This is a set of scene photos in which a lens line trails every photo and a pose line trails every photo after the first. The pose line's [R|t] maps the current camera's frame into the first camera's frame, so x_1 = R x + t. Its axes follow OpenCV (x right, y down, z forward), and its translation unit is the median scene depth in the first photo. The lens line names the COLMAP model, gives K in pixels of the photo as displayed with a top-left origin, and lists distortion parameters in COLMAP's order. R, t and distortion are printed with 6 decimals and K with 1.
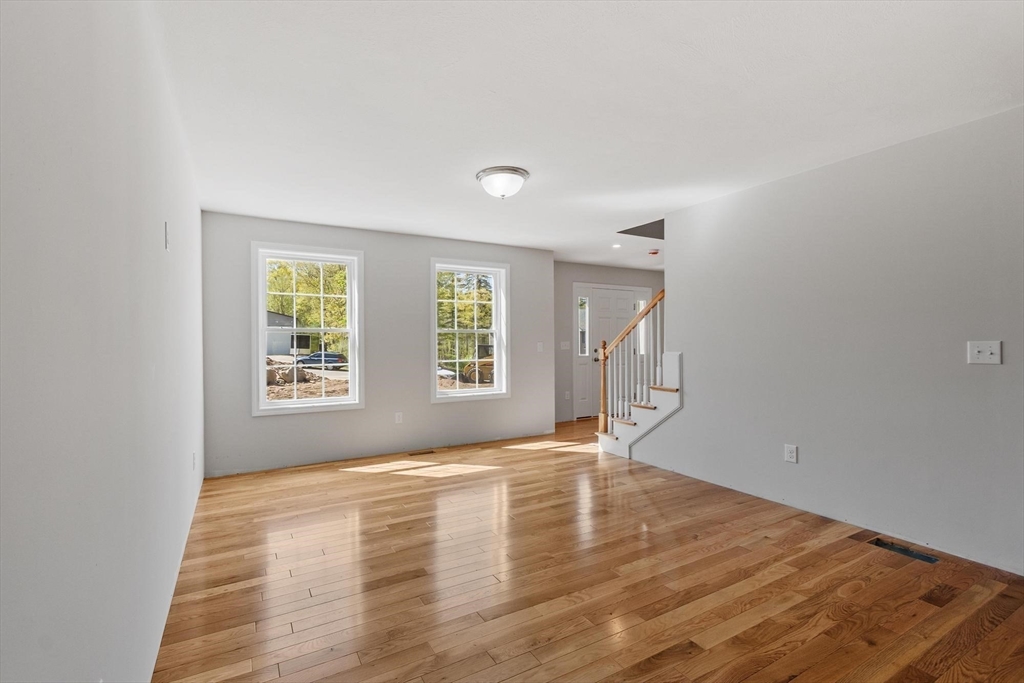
lens RADIAL K [[451.4, 0, 485.4], [0, 451.4, 343.1], [0, 0, 1]] dist [0.001296, -0.000708]
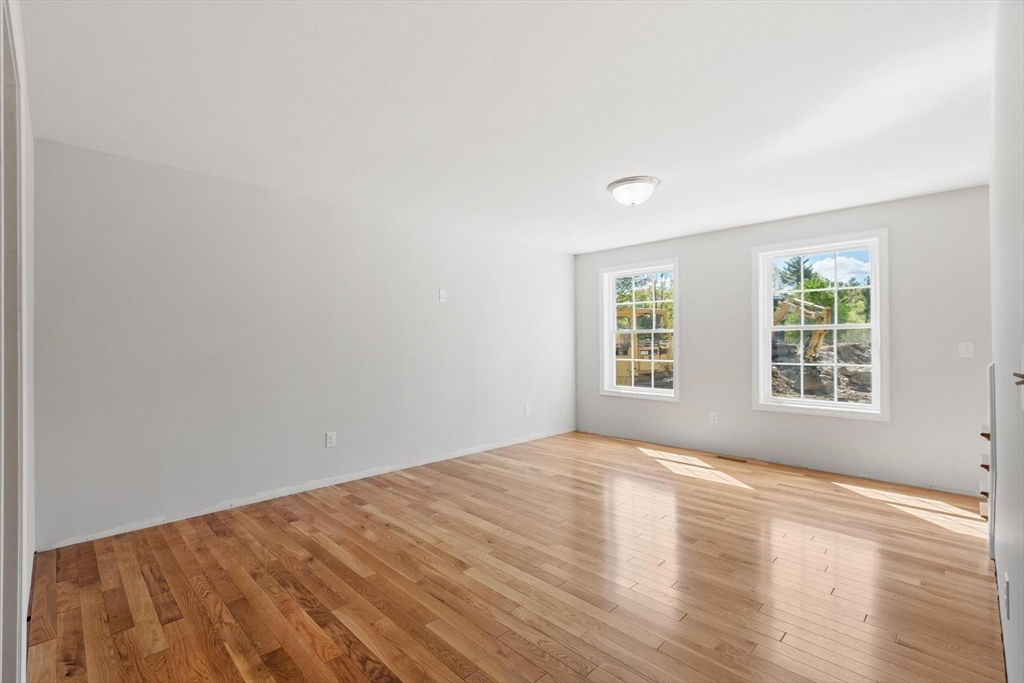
lens RADIAL K [[457.2, 0, 483.9], [0, 457.2, 341.0], [0, 0, 1]] dist [0.000062, -0.000255]
pose [[0.253735, 0.001632, -0.967272, 0.790430], [-0.001030, 0.999998, 0.001417, -0.004926], [0.967273, 0.000637, 0.253736, 0.311161]]
